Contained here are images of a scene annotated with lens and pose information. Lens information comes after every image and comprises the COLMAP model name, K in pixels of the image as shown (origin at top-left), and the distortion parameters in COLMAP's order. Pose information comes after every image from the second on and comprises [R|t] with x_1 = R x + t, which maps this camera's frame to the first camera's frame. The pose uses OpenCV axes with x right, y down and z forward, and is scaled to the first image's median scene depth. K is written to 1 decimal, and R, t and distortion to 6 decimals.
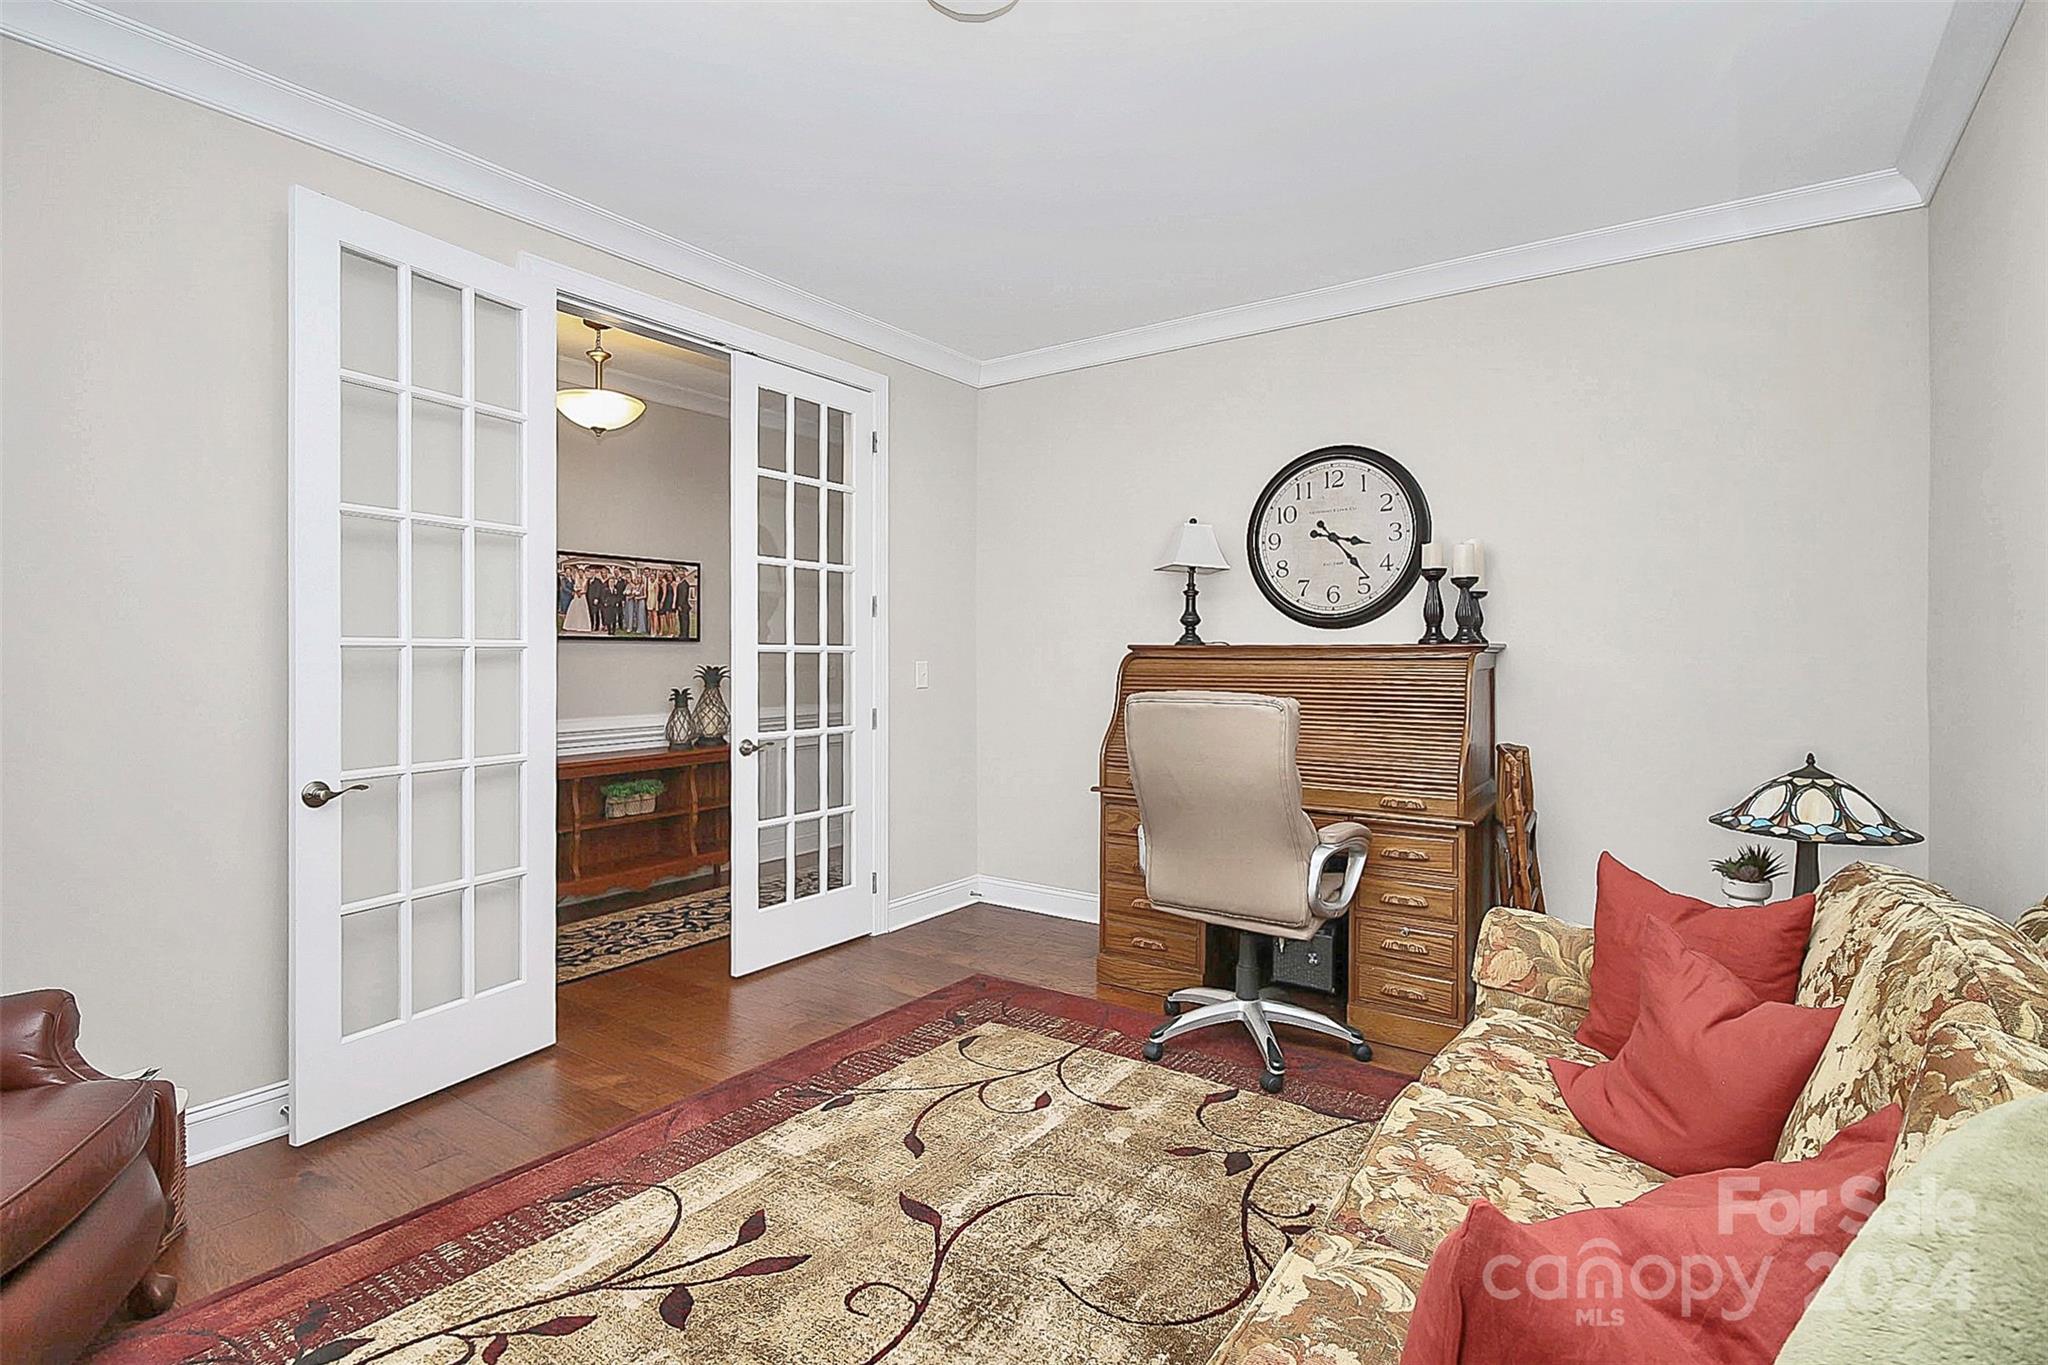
lens RADIAL K [[965.6, 0, 1016.5], [0, 965.6, 674.5], [0, 0, 1]] dist [-0.002038, -0.010812]
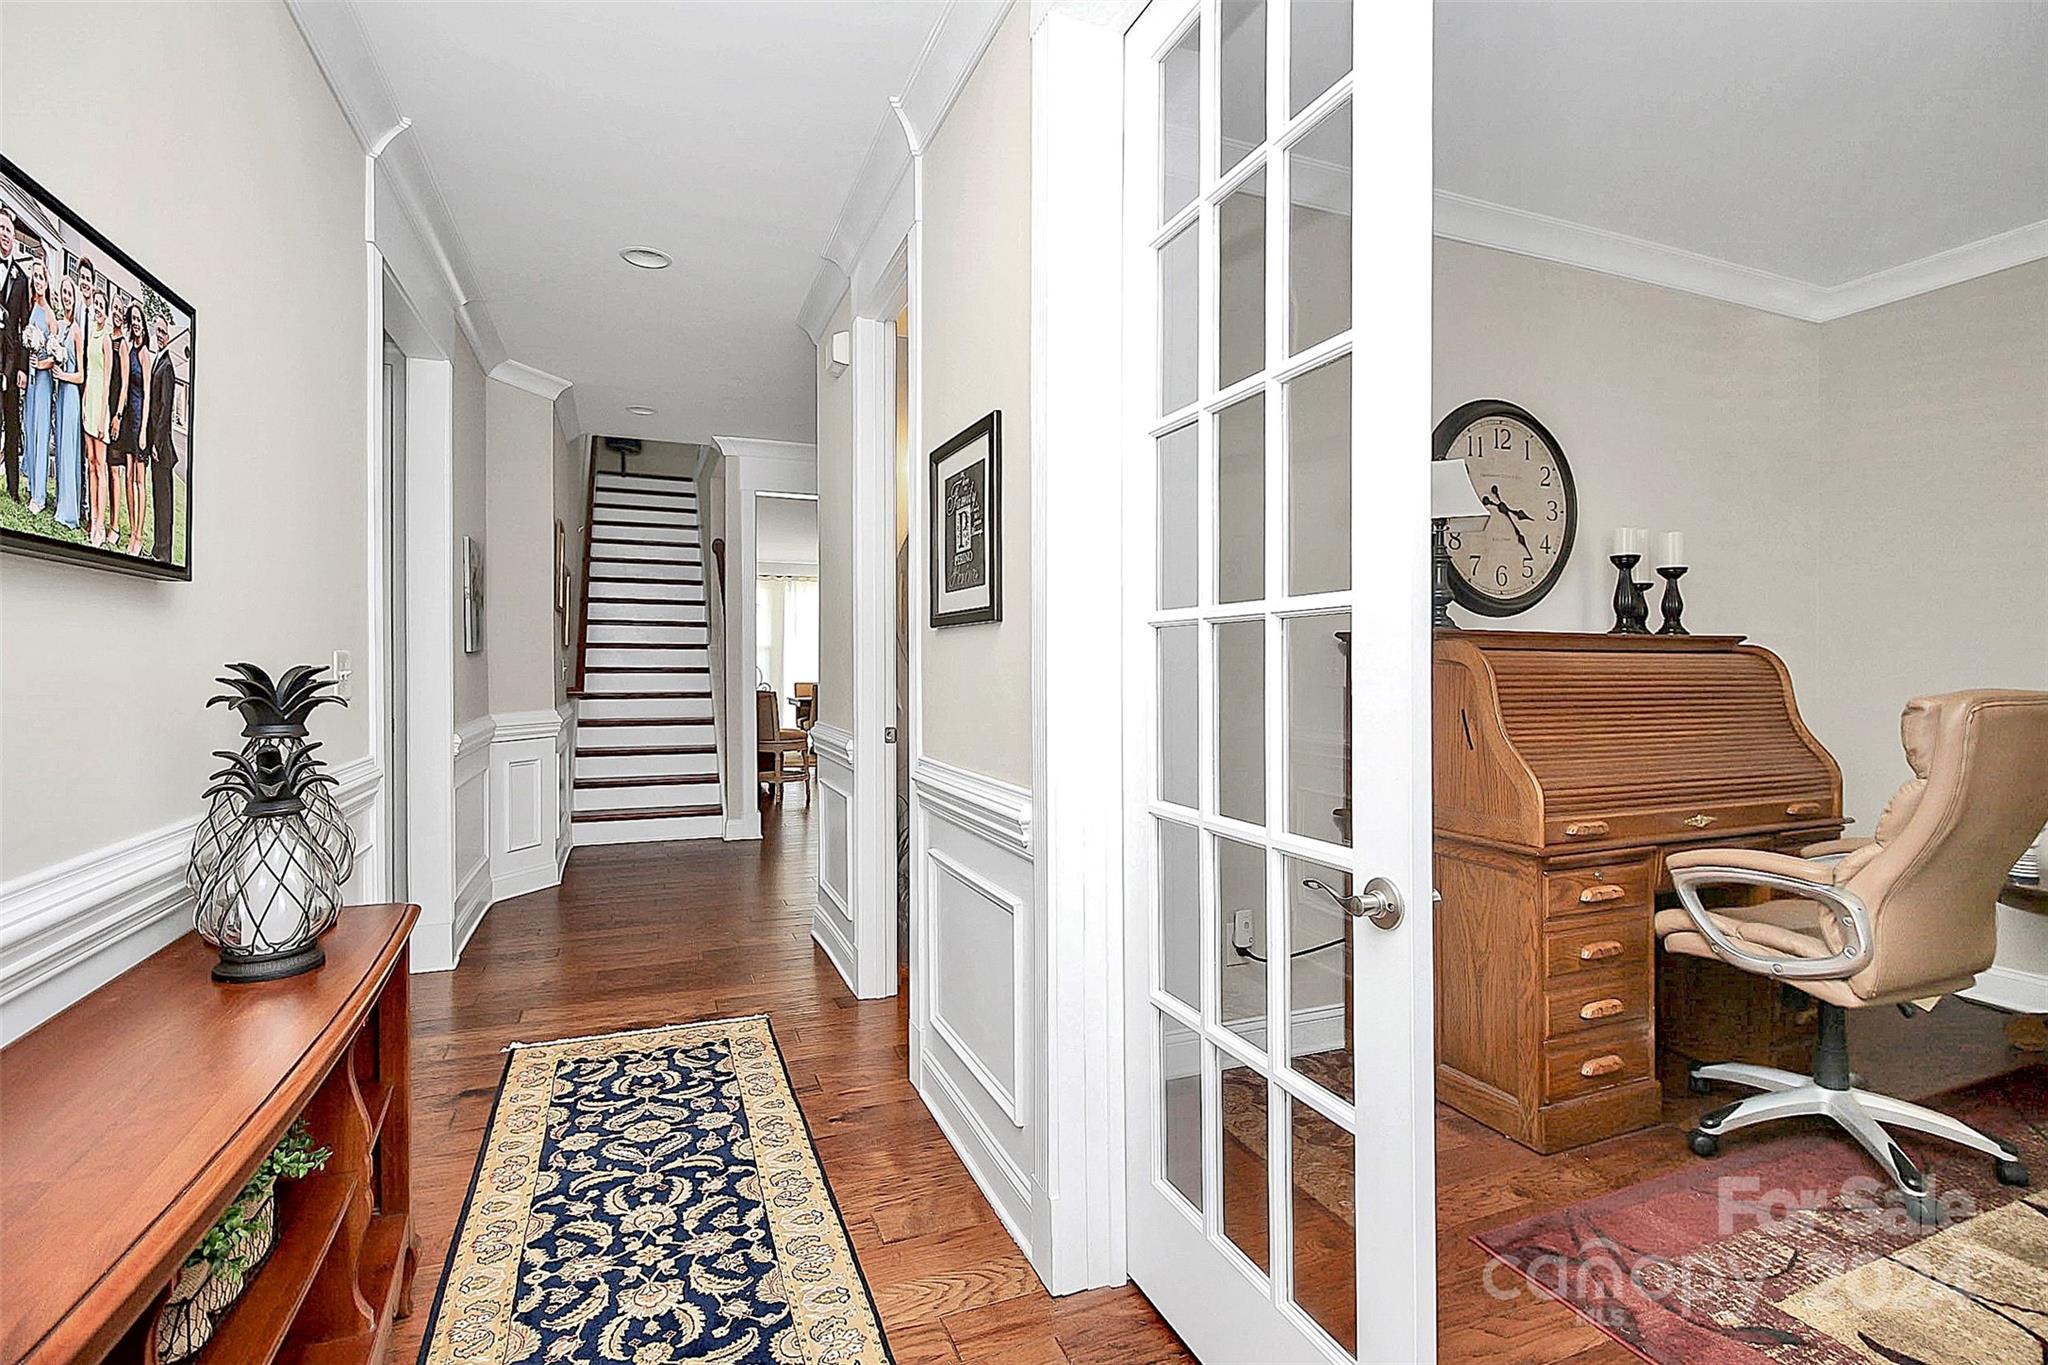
lens RADIAL K [[965.6, 0, 1020.2], [0, 965.6, 665.2], [0, 0, 1]] dist [-0.002038, -0.010812]
pose [[0.547401, -0.000045, 0.836870, -0.606690], [0.014352, 0.999853, -0.009334, -0.003735], [-0.836747, 0.017120, 0.547322, 0.896805]]
